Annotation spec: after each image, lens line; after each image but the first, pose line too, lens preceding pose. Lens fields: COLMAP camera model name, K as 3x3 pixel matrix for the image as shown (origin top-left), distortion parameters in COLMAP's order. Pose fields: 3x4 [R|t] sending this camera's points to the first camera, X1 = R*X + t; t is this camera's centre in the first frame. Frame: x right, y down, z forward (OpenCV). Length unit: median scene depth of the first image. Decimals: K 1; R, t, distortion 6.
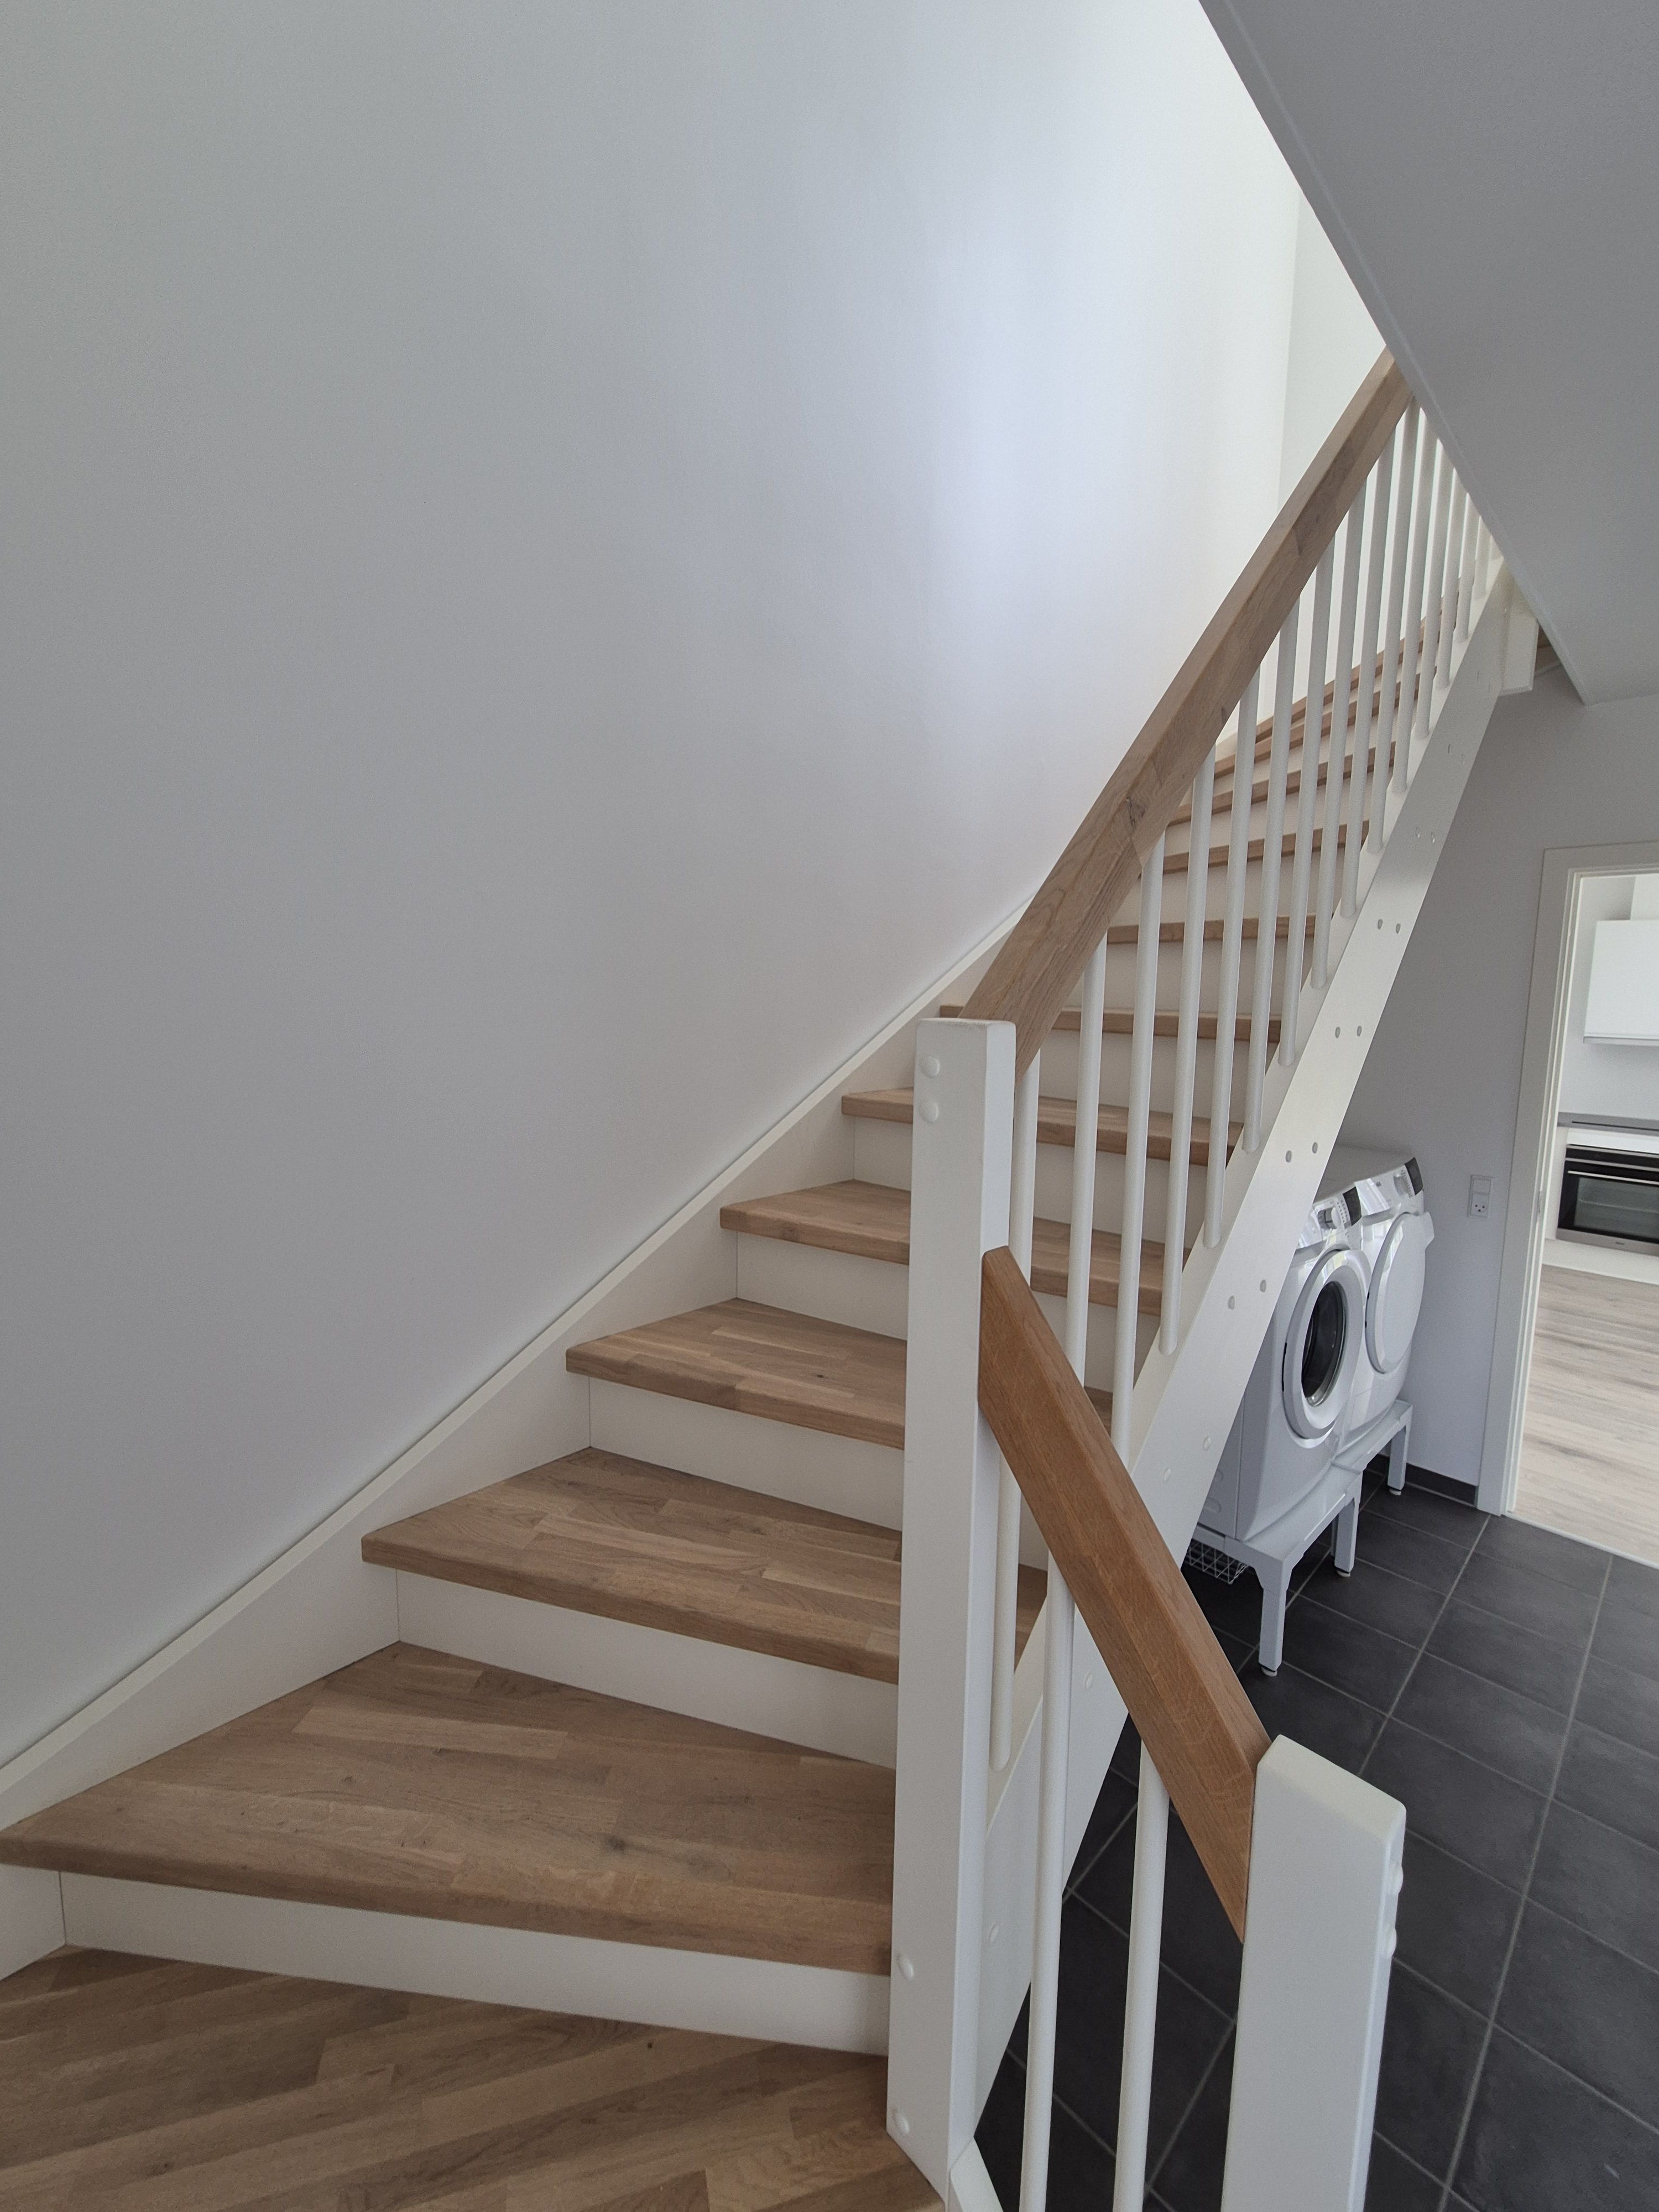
lens RADIAL K [[900.2, 0, 835.1], [0, 900.2, 1096.1], [0, 0, 1]] dist [-0.014074, 0.000994]
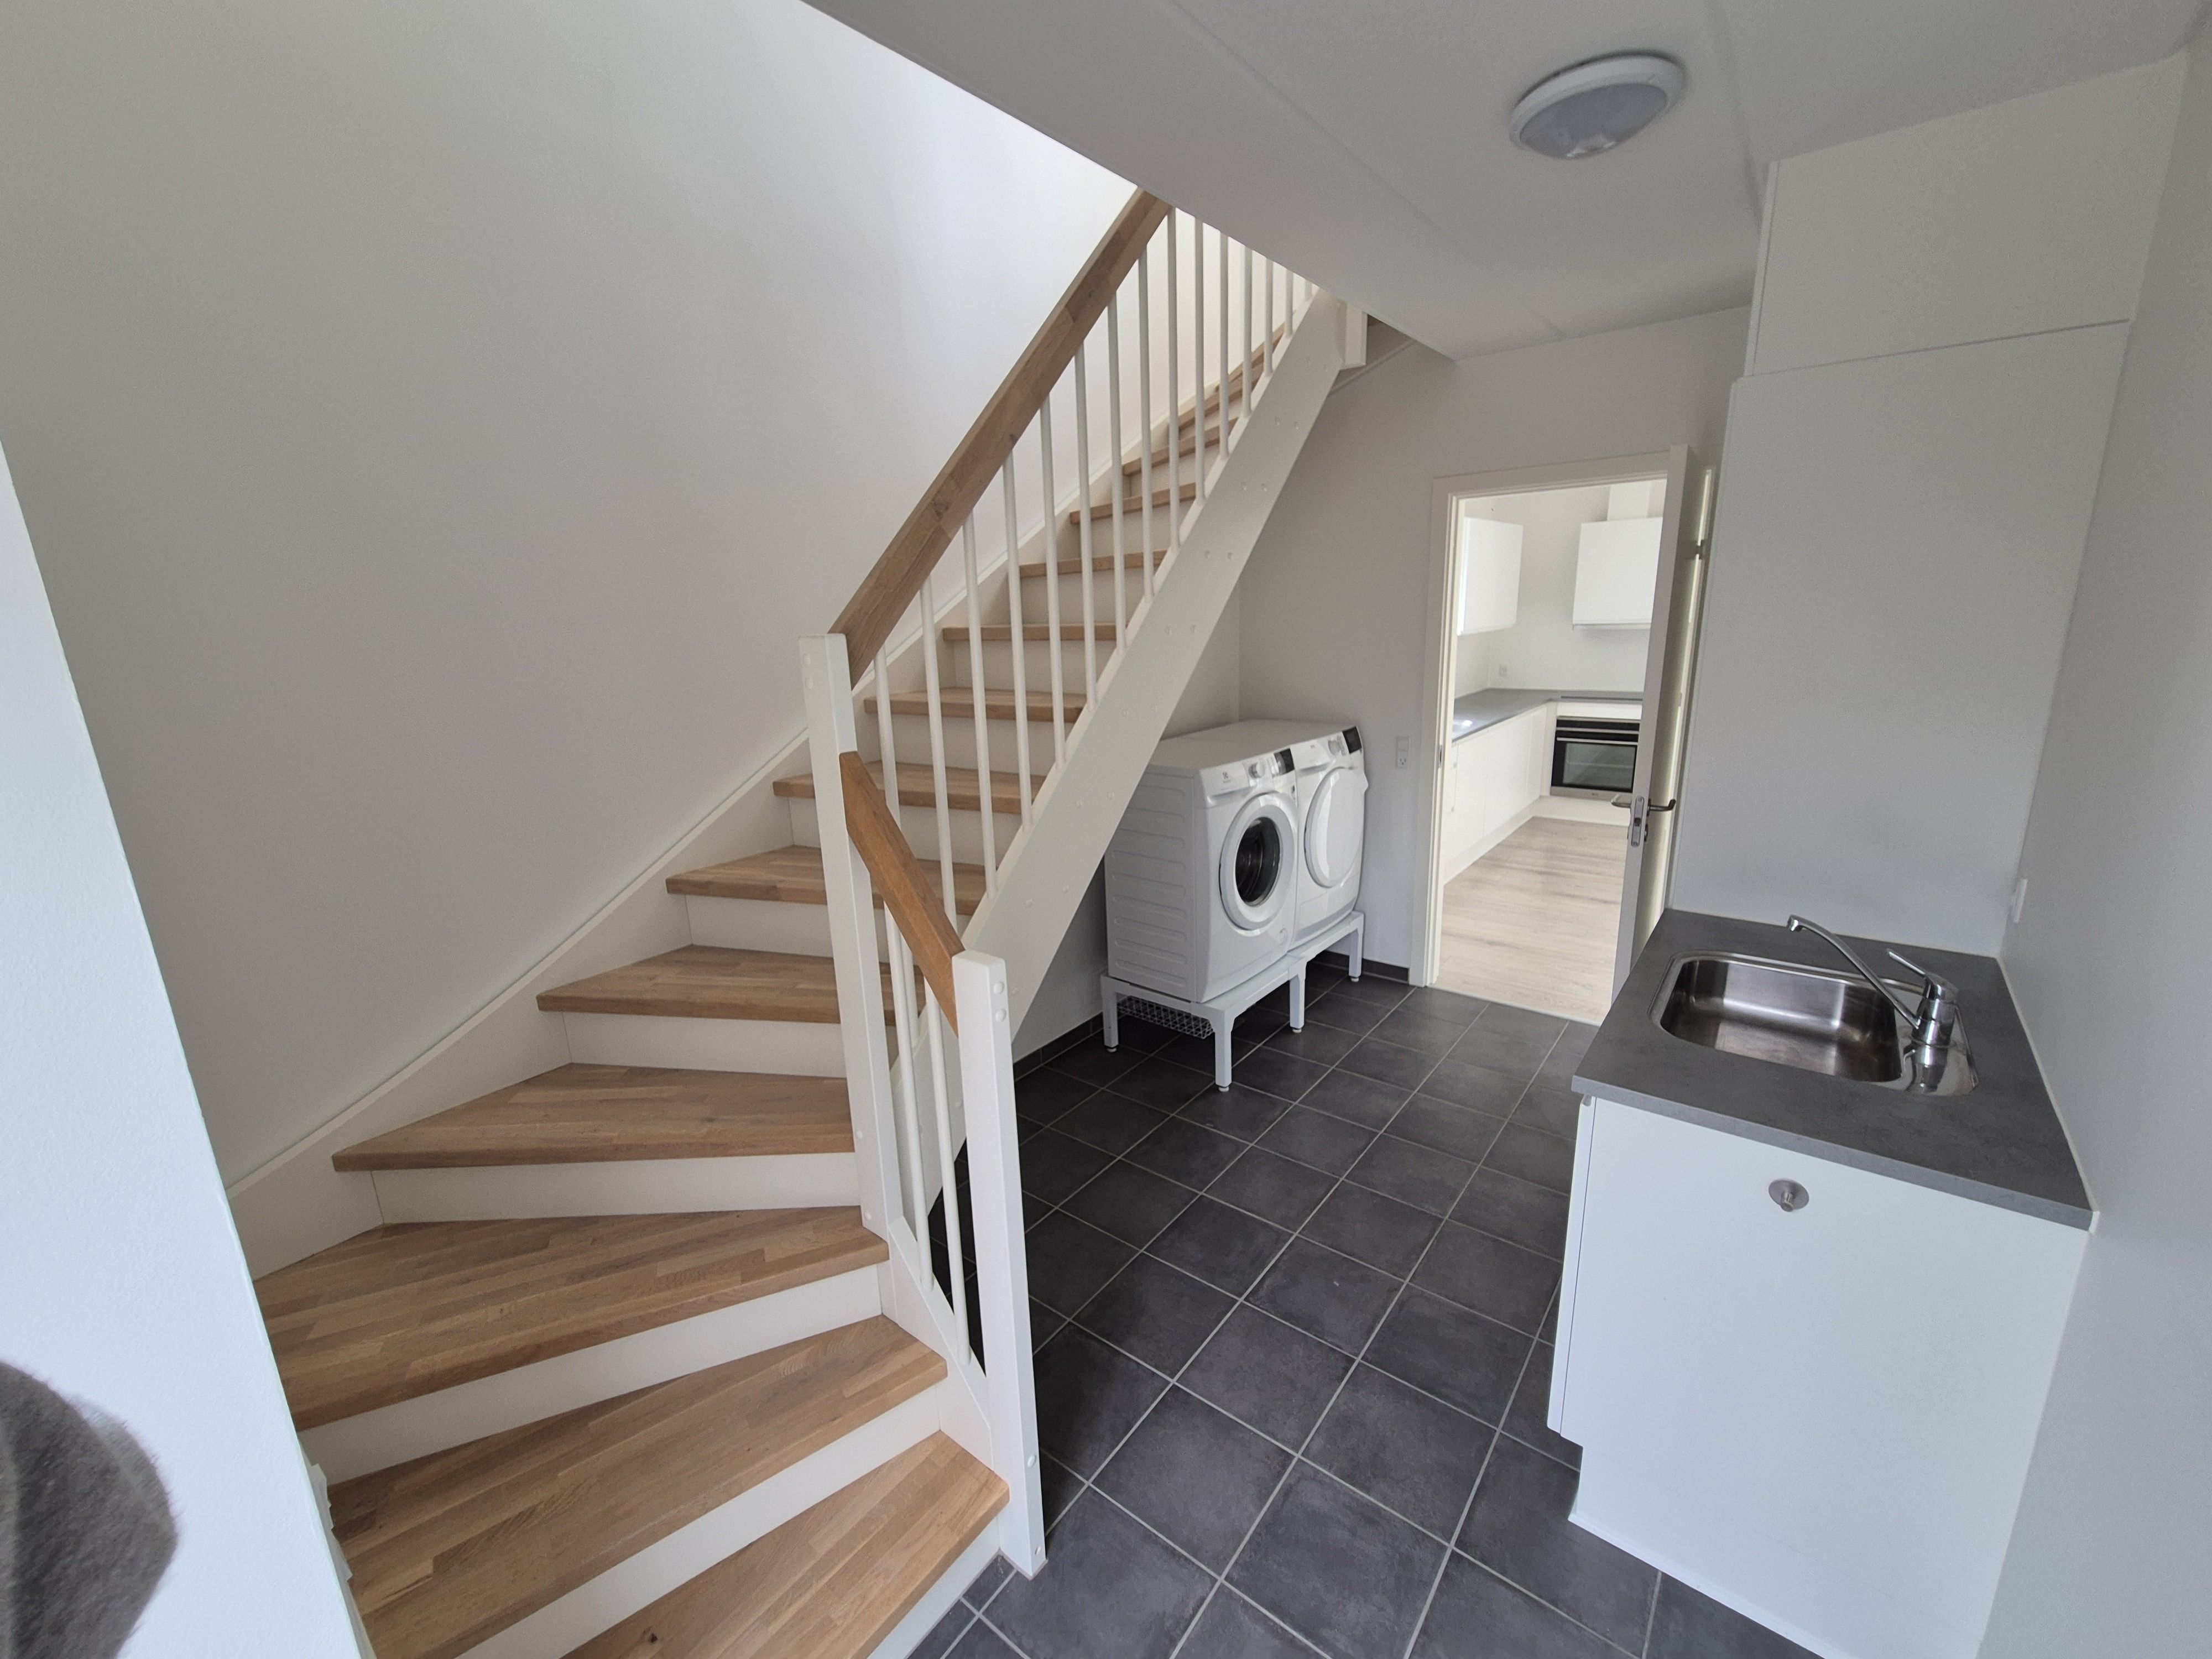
lens RADIAL K [[900.2, 0, 1099.4], [0, 900.2, 836.7], [0, 0, 1]] dist [-0.014074, 0.000994]
pose [[0.991597, -0.078881, 0.102530, 0.174656], [0.065416, 0.989532, 0.128636, 0.046814], [-0.111603, -0.120848, 0.986377, -0.352153]]
